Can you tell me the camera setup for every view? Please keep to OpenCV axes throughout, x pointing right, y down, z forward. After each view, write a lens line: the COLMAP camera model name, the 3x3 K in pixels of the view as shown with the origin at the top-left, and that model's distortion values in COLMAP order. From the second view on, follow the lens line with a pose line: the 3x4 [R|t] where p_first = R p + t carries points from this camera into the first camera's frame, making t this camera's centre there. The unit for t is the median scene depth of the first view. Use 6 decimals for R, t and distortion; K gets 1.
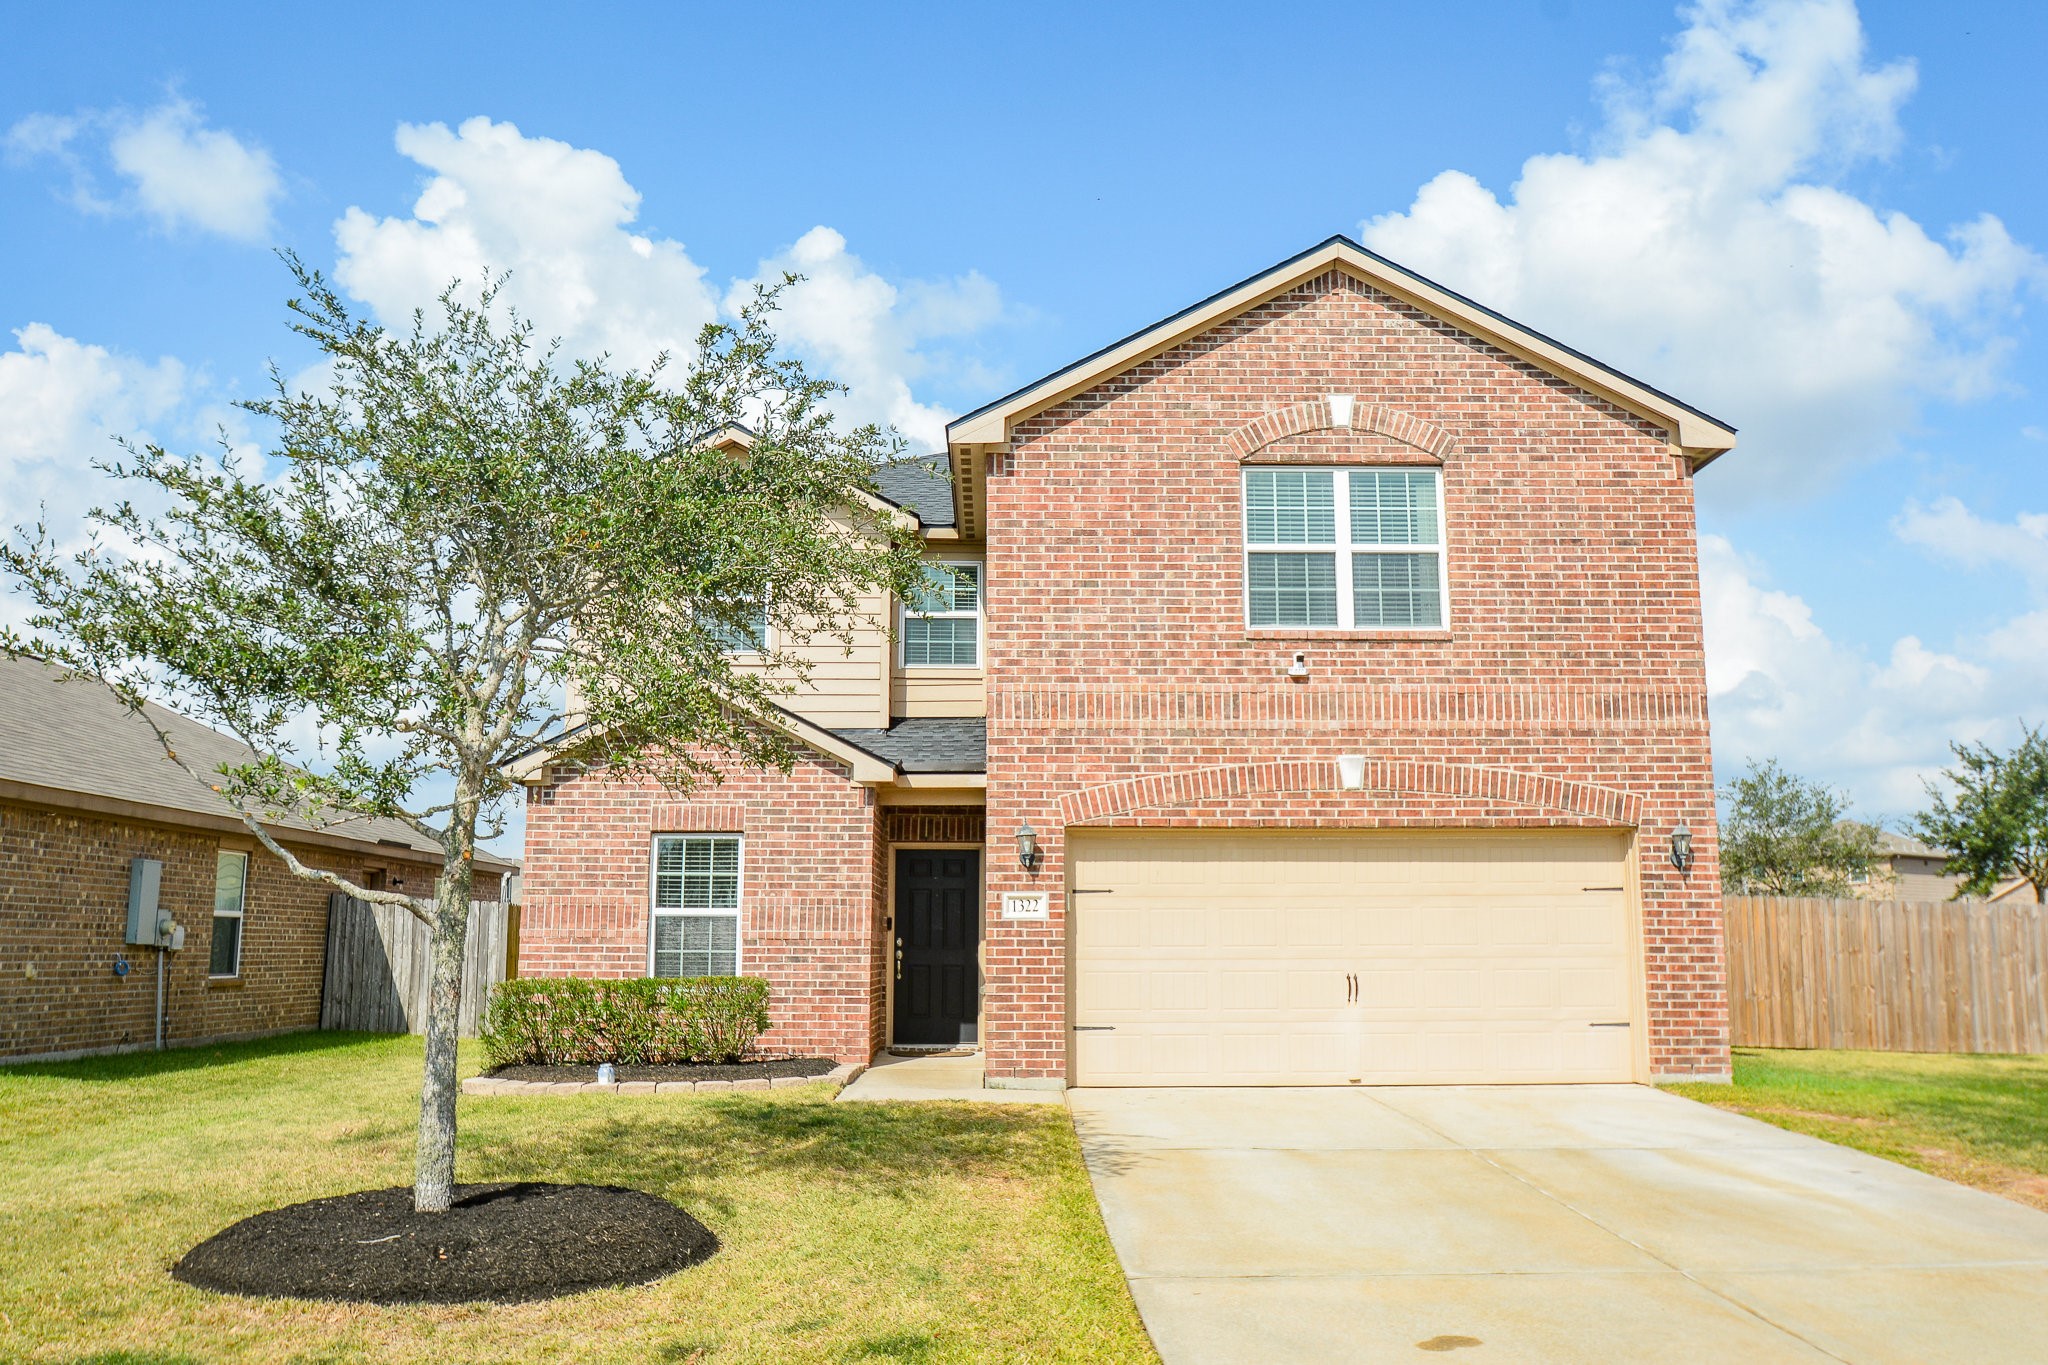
lens RADIAL K [[1614.9, 0, 1020.9], [0, 1614.9, 683.6], [0, 0, 1]] dist [-0.048441, 0.000392]
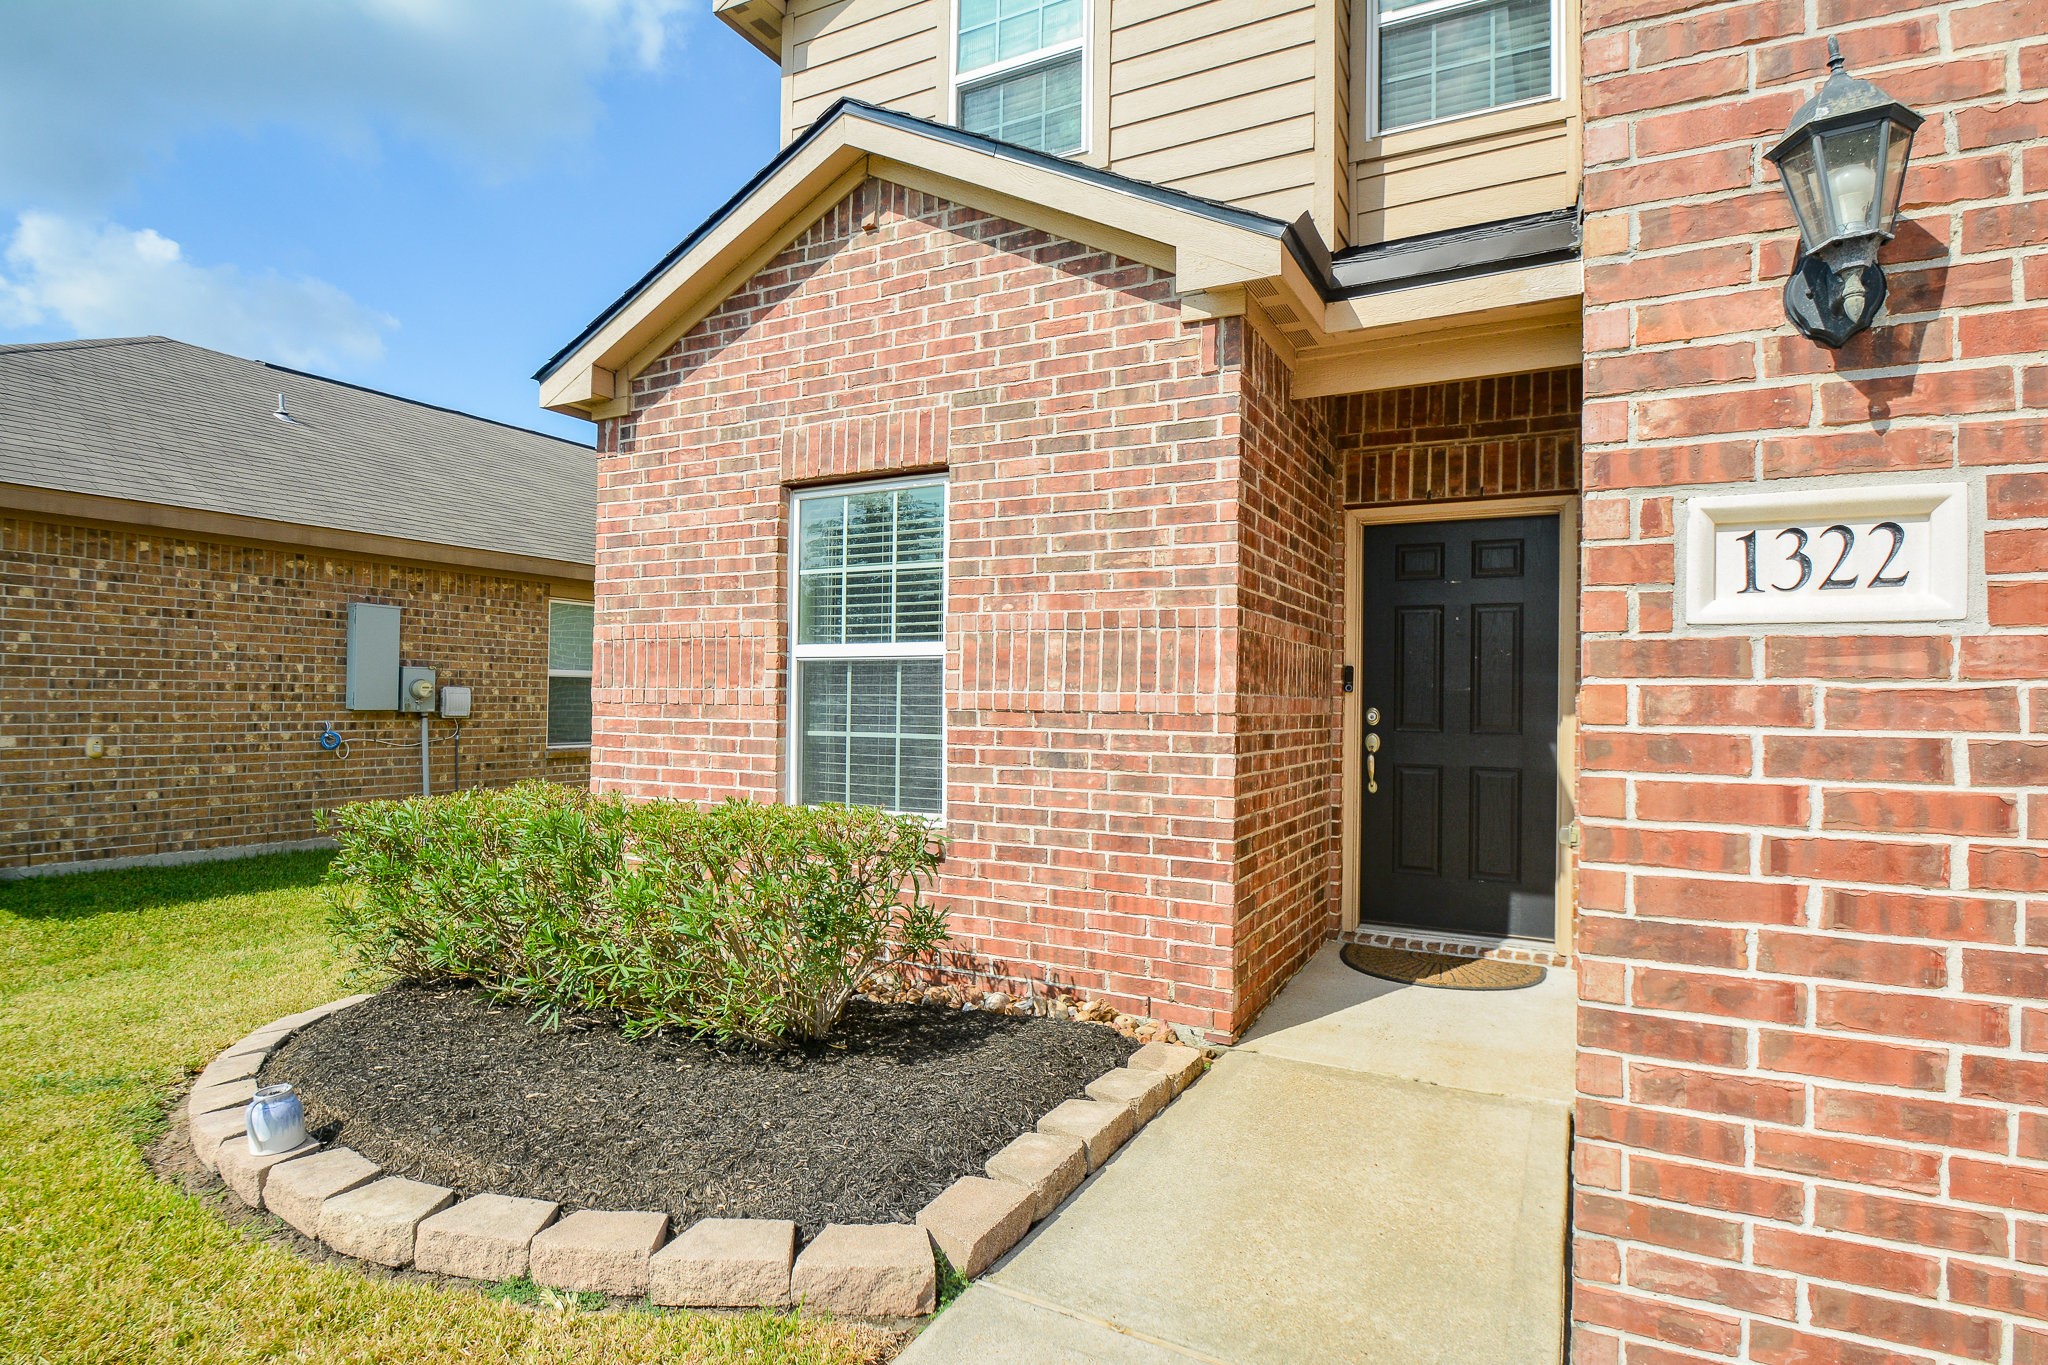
lens RADIAL K [[1037.4, 0, 1021.4], [0, 1037.4, 694.7], [0, 0, 1]] dist [-0.015575, -0.001791]
pose [[0.871893, 0.005670, -0.489664, -0.017393], [0.068302, 0.988751, 0.133067, 0.117769], [0.484910, -0.149465, 0.861697, 0.763798]]
